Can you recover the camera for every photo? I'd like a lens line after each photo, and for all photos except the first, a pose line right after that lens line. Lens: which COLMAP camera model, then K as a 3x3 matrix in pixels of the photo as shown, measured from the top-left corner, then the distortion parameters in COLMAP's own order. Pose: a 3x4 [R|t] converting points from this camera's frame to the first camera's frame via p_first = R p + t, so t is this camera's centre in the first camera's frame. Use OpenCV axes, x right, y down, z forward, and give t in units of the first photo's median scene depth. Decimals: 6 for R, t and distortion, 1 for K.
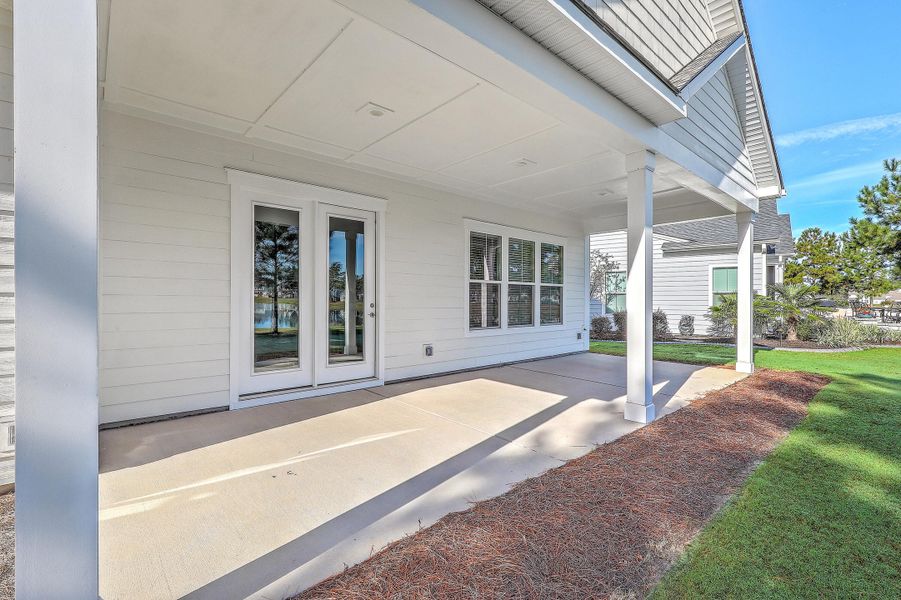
lens RADIAL K [[403.9, 0, 463.0], [0, 403.9, 303.0], [0, 0, 1]] dist [-0.003094, 0.004146]
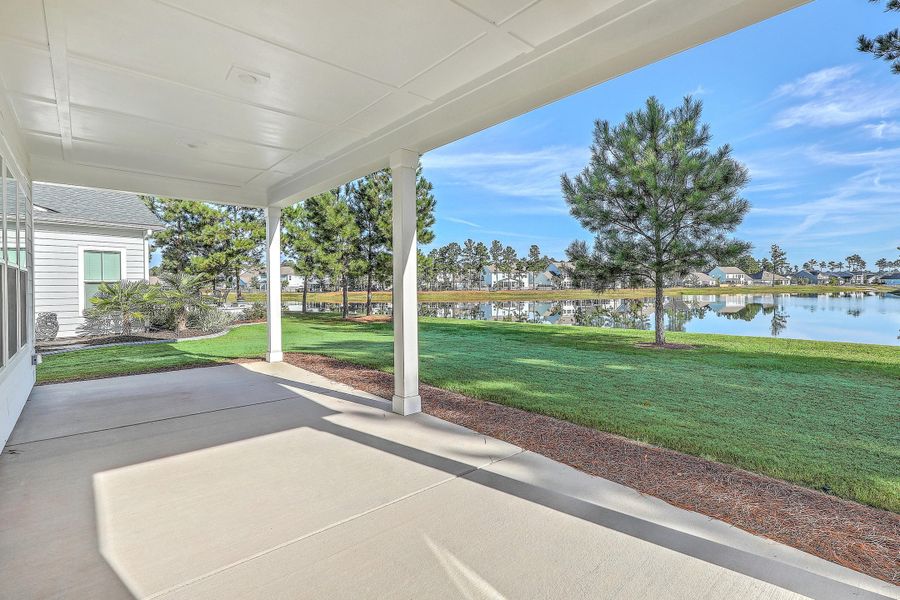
lens RADIAL K [[434.4, 0, 438.0], [0, 434.4, 293.6], [0, 0, 1]] dist [0.002334, 0.000353]
pose [[0.039591, -0.019950, 0.999017, -0.571111], [0.011655, 0.999742, 0.019503, -0.029797], [-0.999148, 0.010871, 0.039814, 0.763595]]
